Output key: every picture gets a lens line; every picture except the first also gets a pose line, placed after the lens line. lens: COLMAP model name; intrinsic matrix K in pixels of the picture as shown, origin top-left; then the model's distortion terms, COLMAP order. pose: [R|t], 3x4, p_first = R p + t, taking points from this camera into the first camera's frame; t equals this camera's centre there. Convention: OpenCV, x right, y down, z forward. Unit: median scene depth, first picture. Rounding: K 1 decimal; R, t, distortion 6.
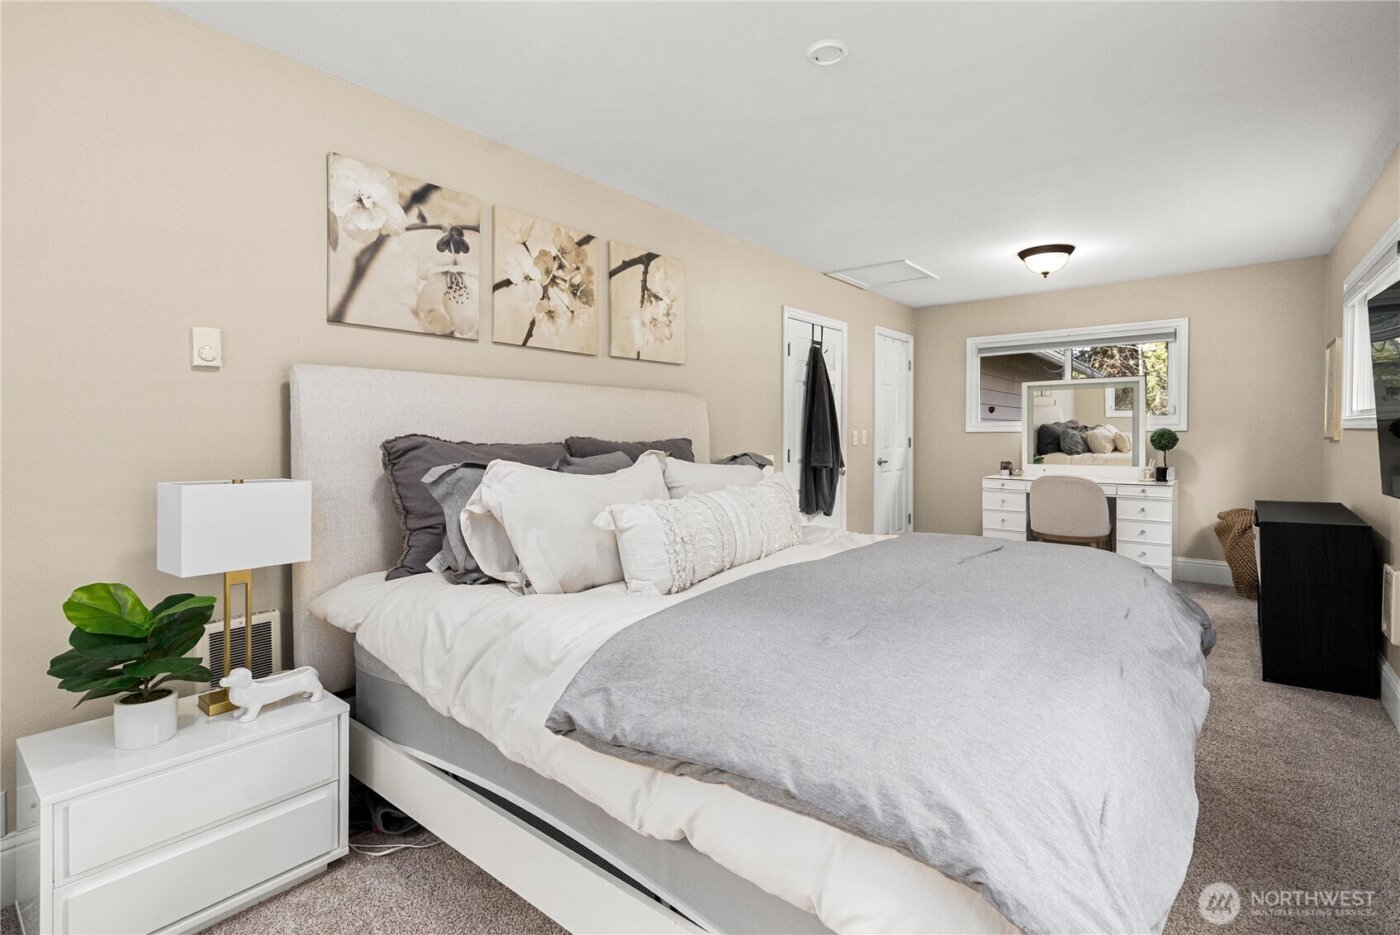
lens RADIAL K [[663.0, 0, 697.8], [0, 663.0, 435.8], [0, 0, 1]] dist [-0.001093, -0.000211]
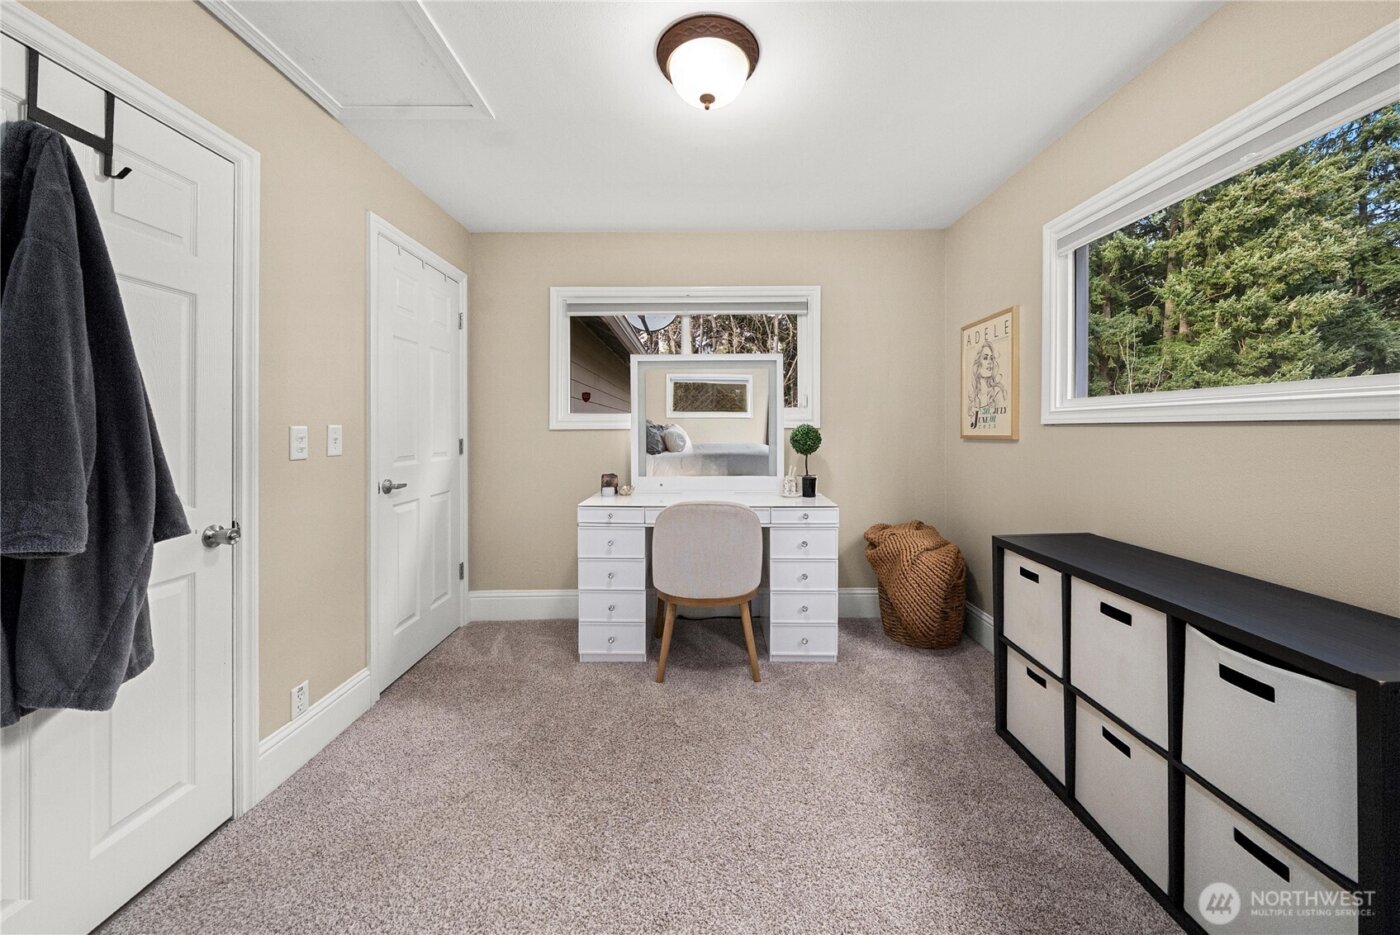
lens RADIAL K [[499.3, 0, 702.3], [0, 499.3, 440.4], [0, 0, 1]] dist [-0.000453, -0.000019]
pose [[0.777379, -0.009350, 0.628963, 0.260856], [0.003461, 0.999938, 0.010586, 0.000325], [-0.629023, -0.006052, 0.777363, 0.645167]]
